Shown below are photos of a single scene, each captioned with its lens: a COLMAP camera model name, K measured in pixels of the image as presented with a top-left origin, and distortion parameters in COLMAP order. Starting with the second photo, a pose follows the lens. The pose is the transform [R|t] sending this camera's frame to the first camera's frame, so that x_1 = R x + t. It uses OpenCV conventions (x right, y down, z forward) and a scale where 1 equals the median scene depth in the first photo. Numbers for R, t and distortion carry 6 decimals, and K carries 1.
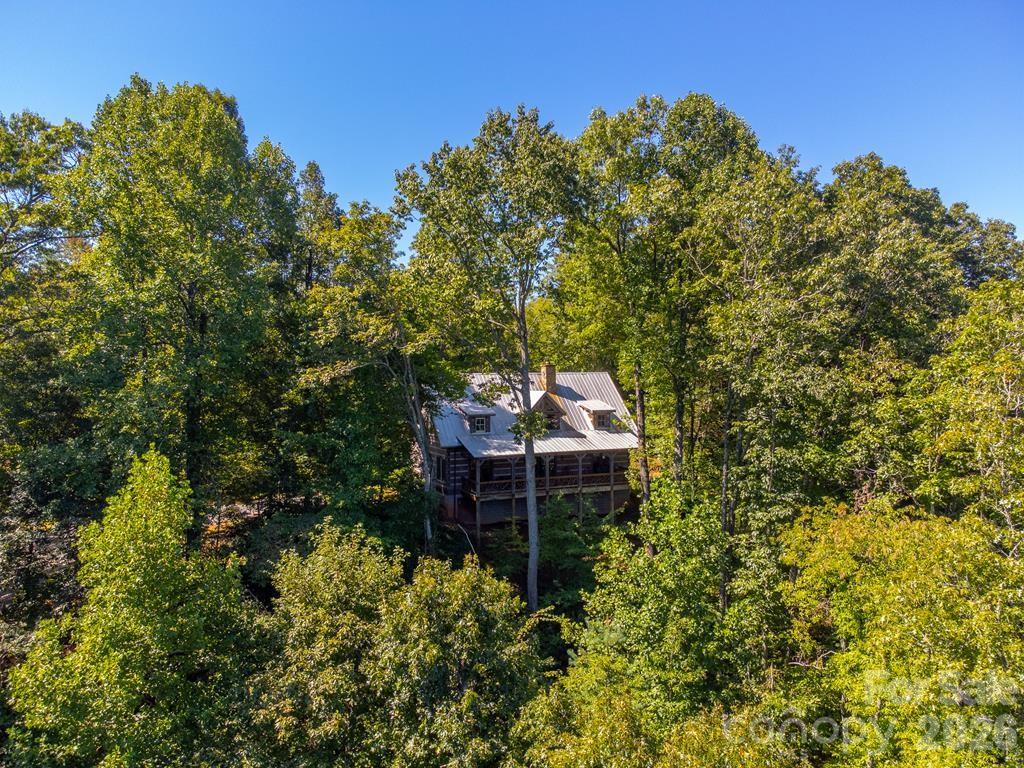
lens RADIAL K [[770.0, 0, 506.8], [0, 770.0, 380.9], [0, 0, 1]] dist [0.007004, -0.006265]
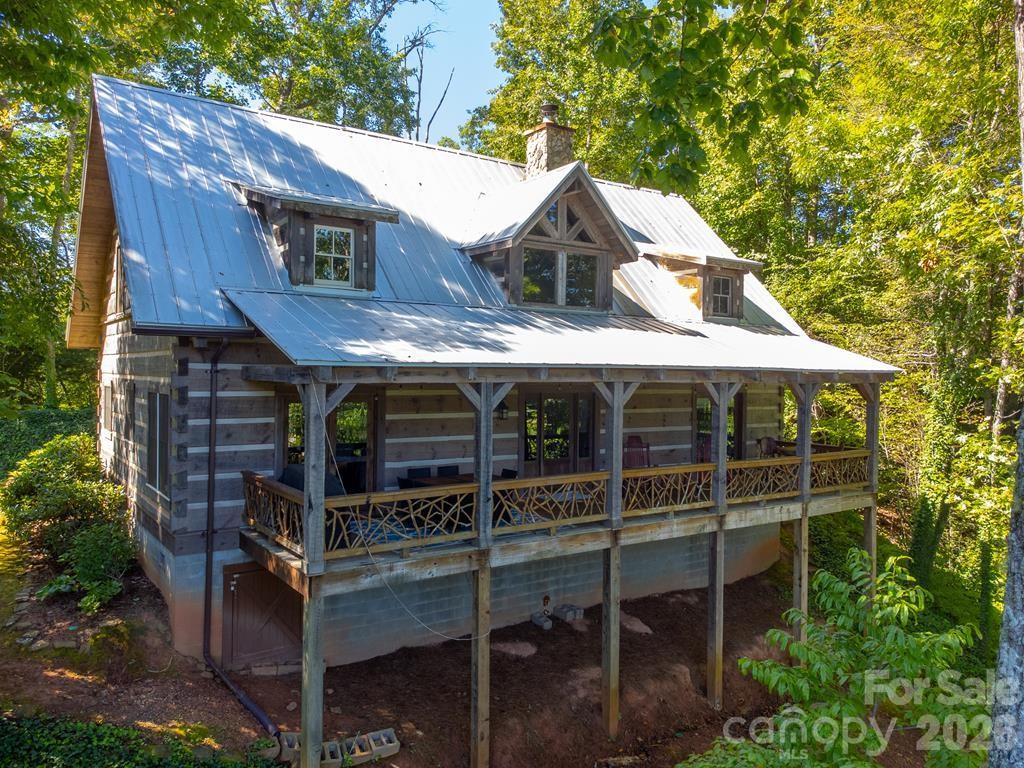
lens RADIAL K [[745.4, 0, 513.3], [0, 745.4, 378.2], [0, 0, 1]] dist [0.008289, 0.001714]
pose [[0.978852, 0.021139, 0.203476, -0.036836], [-0.020148, 0.999773, -0.006942, 0.136958], [-0.203577, 0.002696, 0.979055, 1.085131]]
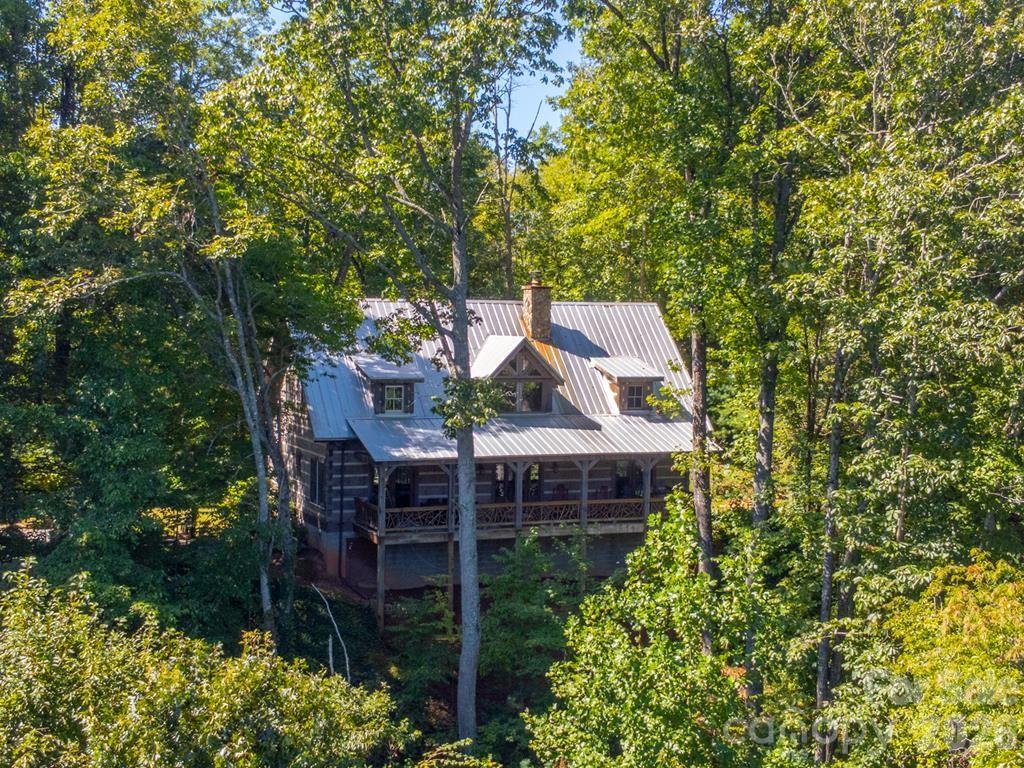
lens RADIAL K [[1536.6, 0, 513.3], [0, 1536.6, 385.9], [0, 0, 1]] dist [0.003756, 0.000000]
pose [[0.999566, 0.026383, -0.013098, 0.084441], [-0.025768, 0.998649, 0.045132, -0.000288], [0.014271, -0.044775, 0.998895, -0.042097]]
